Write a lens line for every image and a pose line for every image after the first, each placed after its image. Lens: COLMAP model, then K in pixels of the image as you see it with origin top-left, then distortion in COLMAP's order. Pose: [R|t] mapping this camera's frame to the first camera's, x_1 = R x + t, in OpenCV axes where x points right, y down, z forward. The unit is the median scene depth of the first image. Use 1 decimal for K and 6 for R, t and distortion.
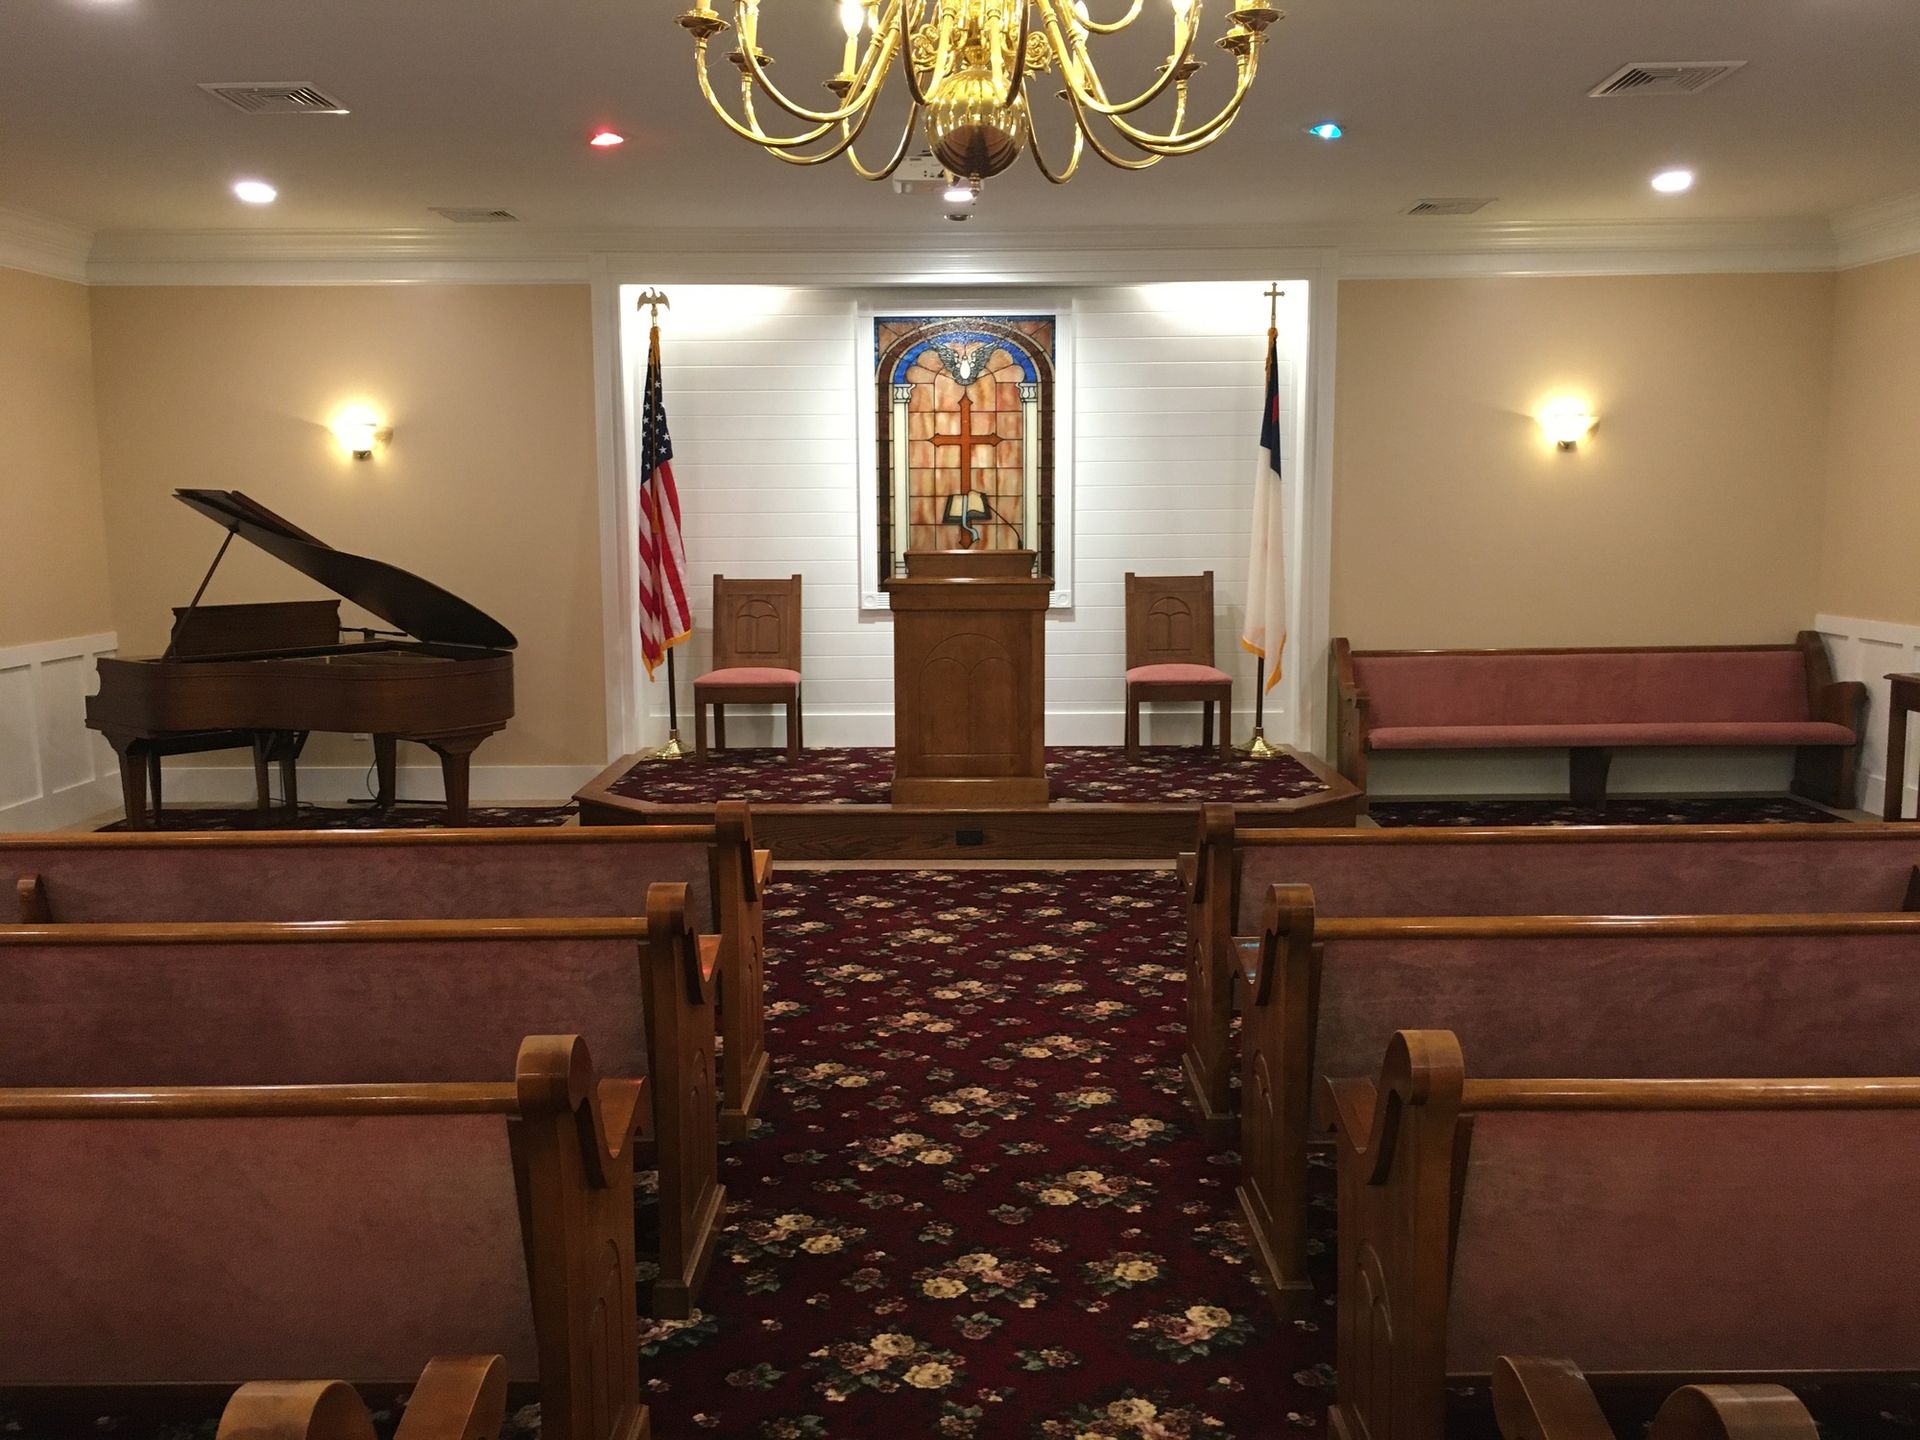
lens RADIAL K [[1665.4, 0, 962.5], [0, 1665.4, 720.0], [0, 0, 1]] dist [0.093453, -0.123536]
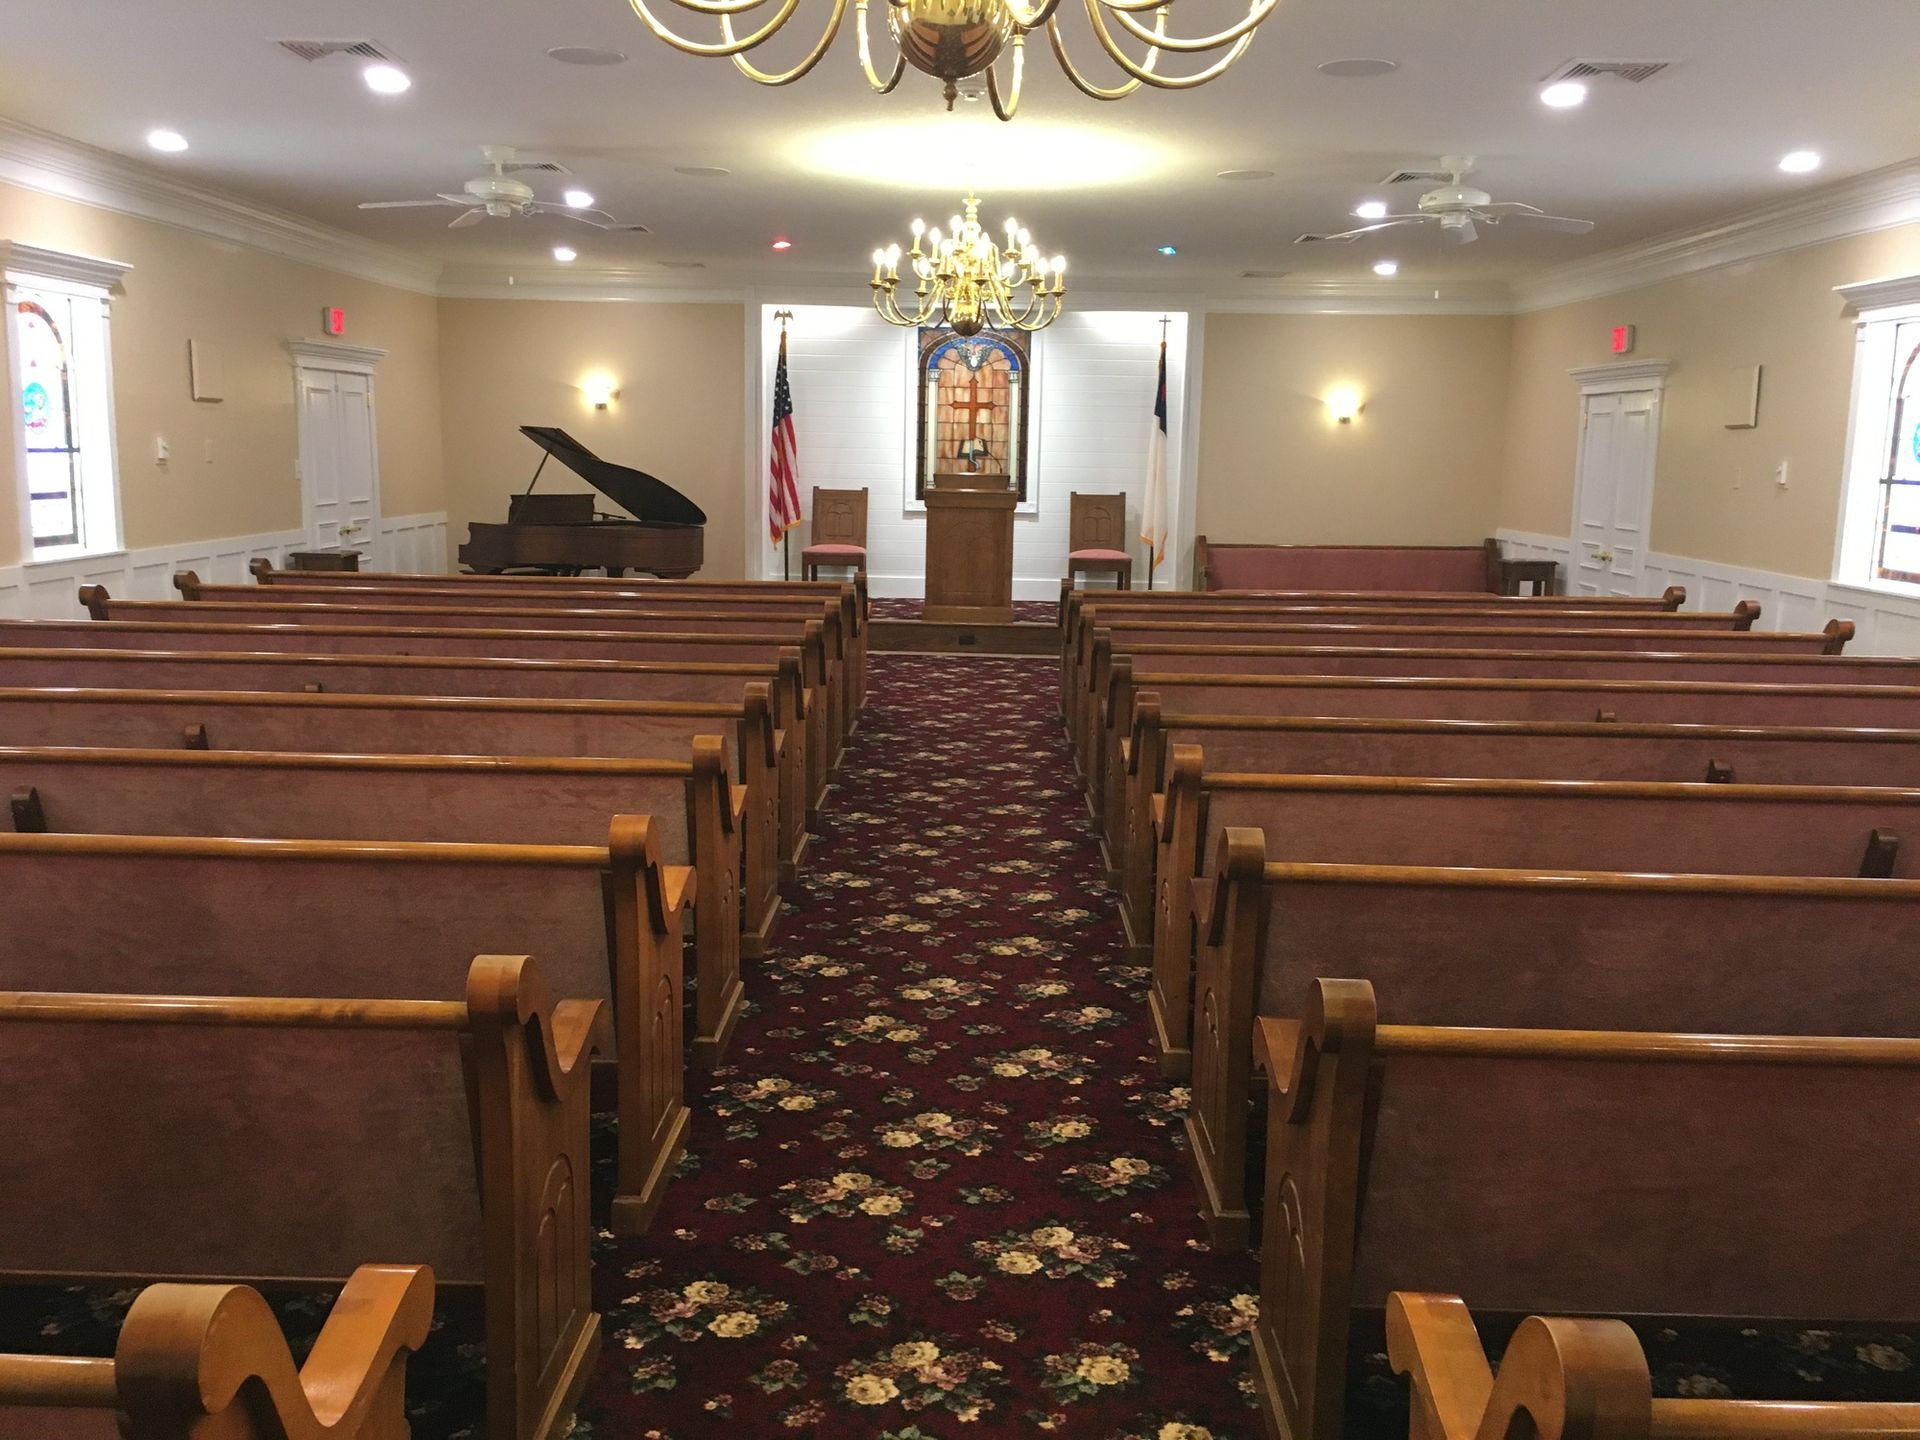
lens RADIAL K [[1665.4, 0, 962.5], [0, 1665.4, 720.0], [0, 0, 1]] dist [0.093453, -0.123536]
pose [[0.999652, 0.024777, 0.009026, -0.015302], [-0.025086, 0.999043, 0.035821, 0.075963], [-0.008130, -0.036035, 0.999317, -0.608362]]
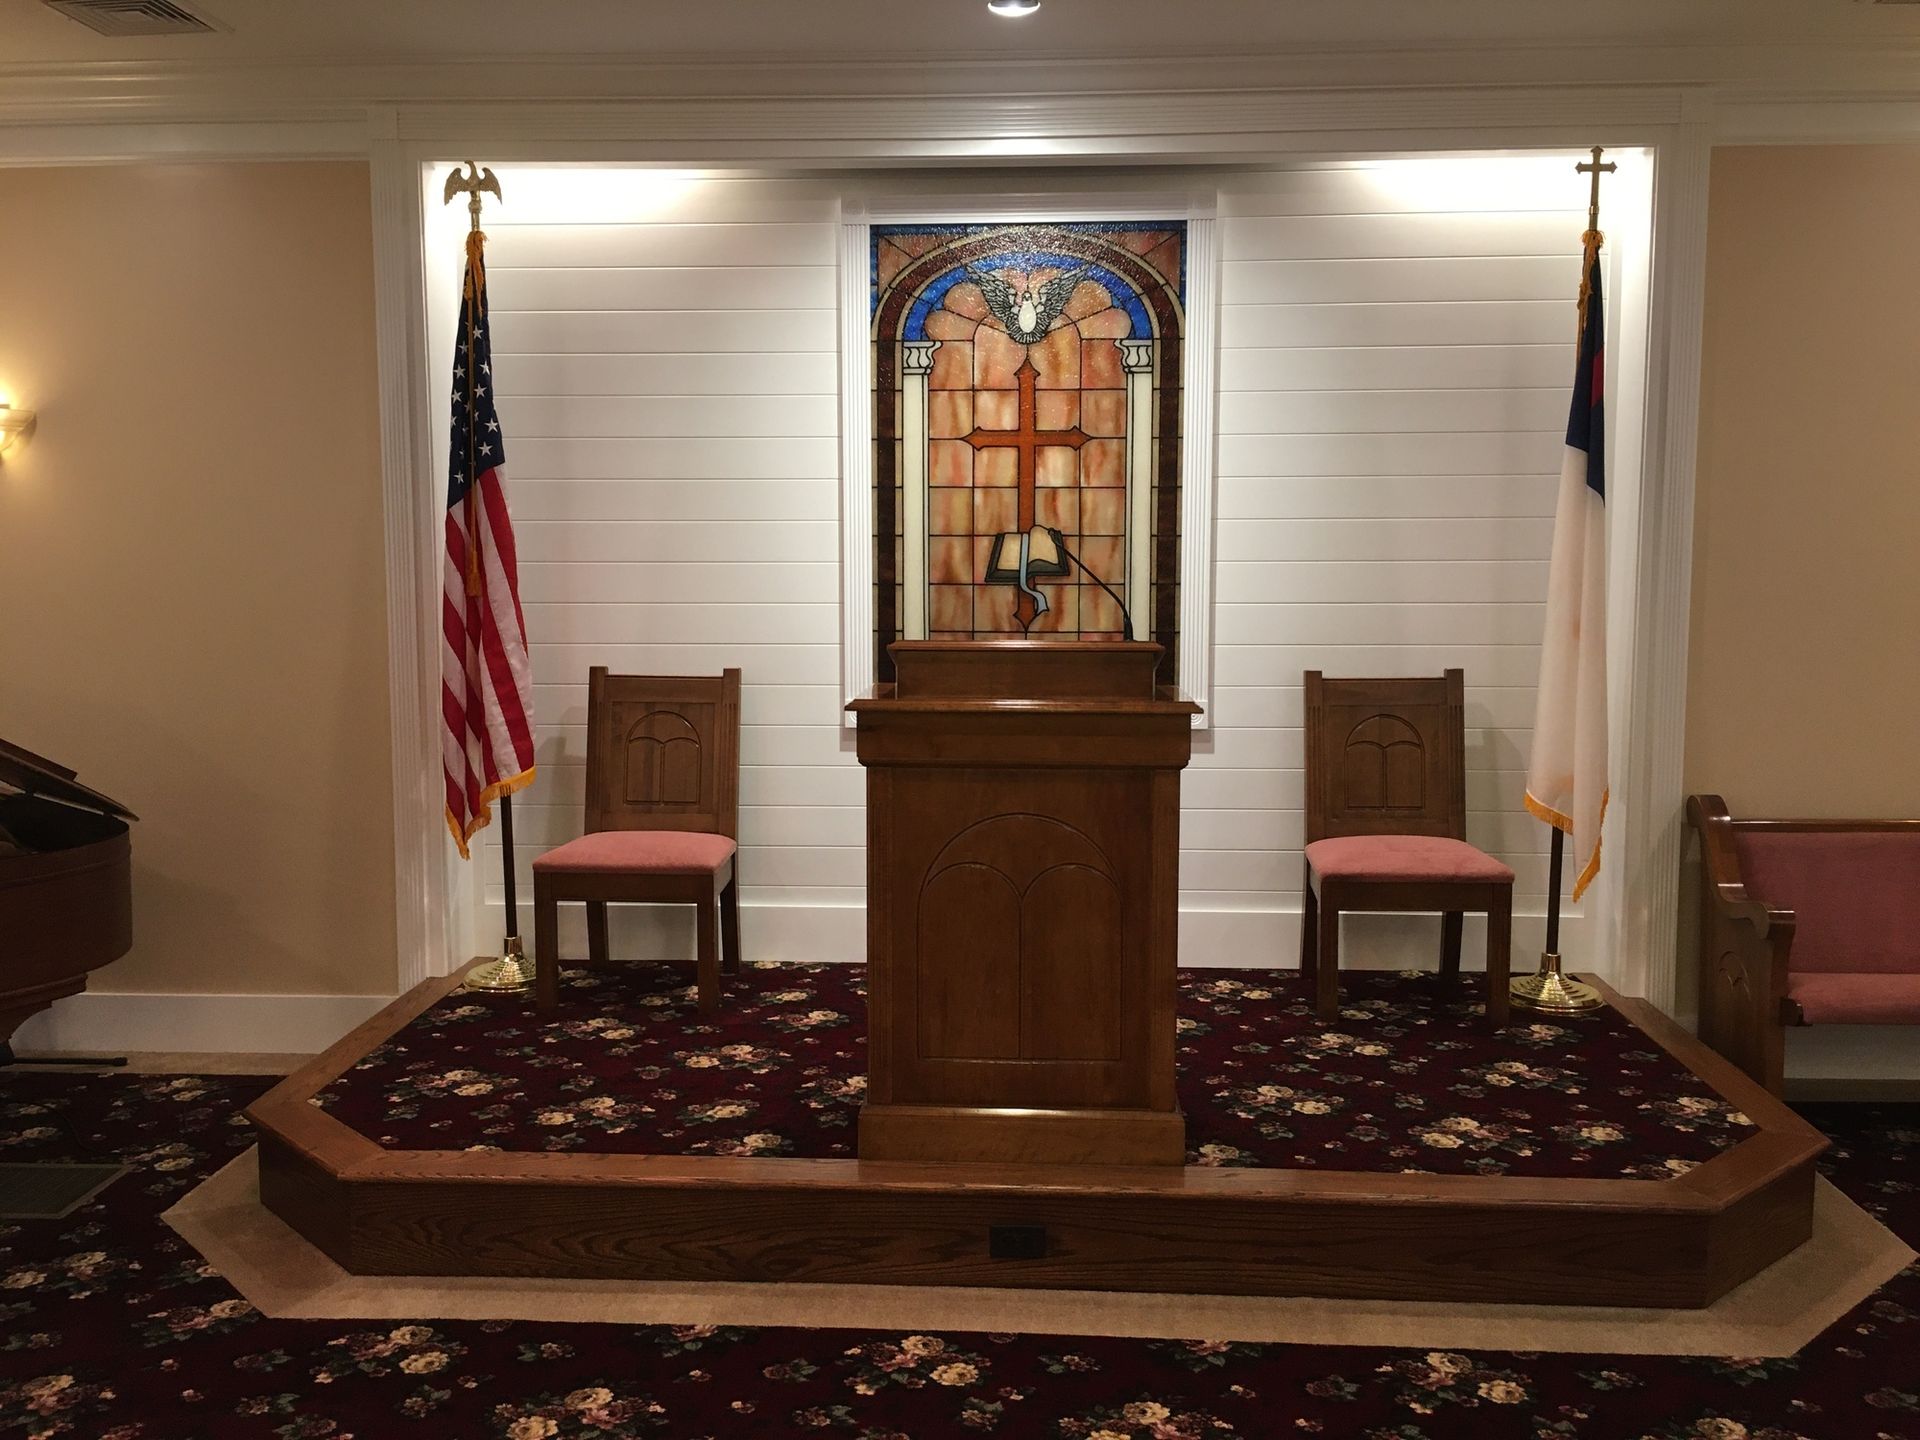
lens RADIAL K [[1665.4, 0, 962.5], [0, 1665.4, 720.0], [0, 0, 1]] dist [0.093453, -0.123536]
pose [[0.998882, 0.010986, -0.045977, 0.007283], [-0.012385, 0.999465, -0.030270, -0.053031], [0.045620, 0.030806, 0.998484, 0.428034]]
